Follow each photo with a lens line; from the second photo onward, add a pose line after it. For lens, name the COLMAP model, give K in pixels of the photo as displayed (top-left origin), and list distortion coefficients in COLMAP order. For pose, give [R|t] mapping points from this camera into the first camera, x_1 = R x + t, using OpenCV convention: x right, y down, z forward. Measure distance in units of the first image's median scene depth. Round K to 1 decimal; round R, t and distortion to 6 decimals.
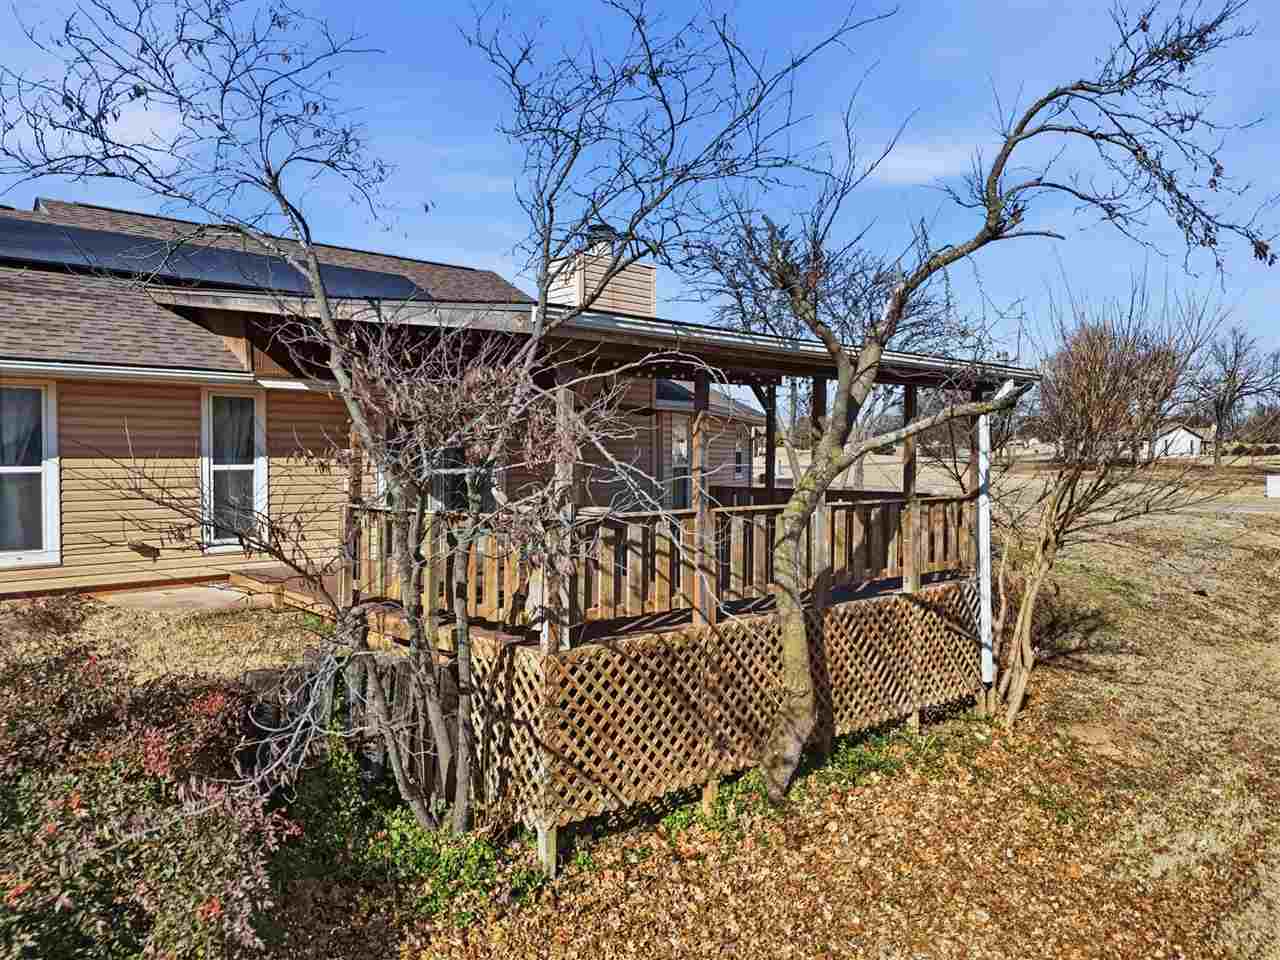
lens RADIAL K [[947.2, 0, 640.0], [0, 947.2, 480.0], [0, 0, 1]] dist [0.047659, -0.003206]
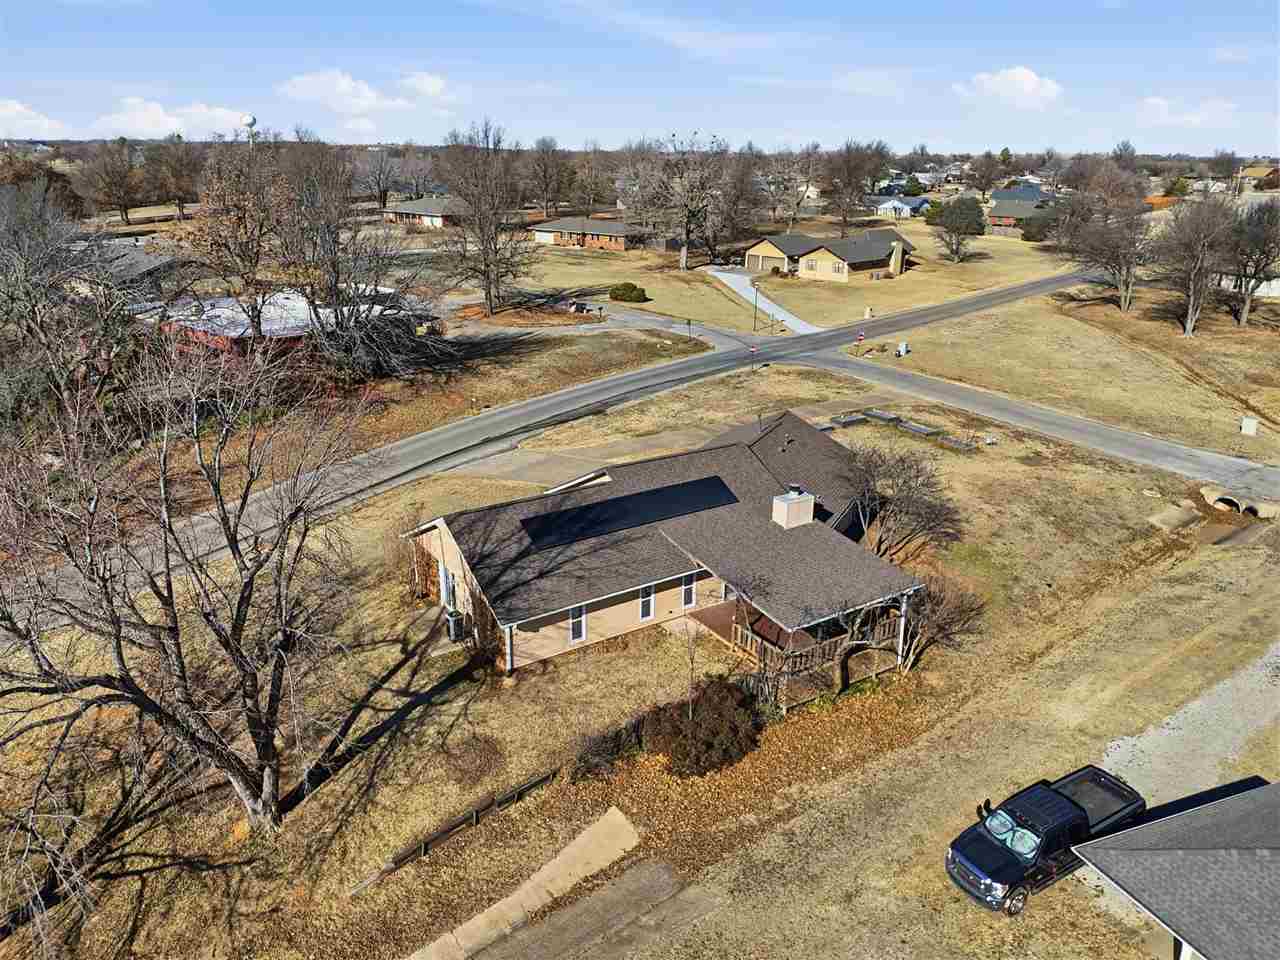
lens RADIAL K [[947.2, 0, 640.0], [0, 947.2, 480.0], [0, 0, 1]] dist [0.047659, -0.003206]
pose [[0.986279, 0.050415, -0.157202, -0.104357], [-0.002043, 0.955885, 0.293735, -2.025669], [0.165076, -0.289383, 0.942872, -3.172559]]
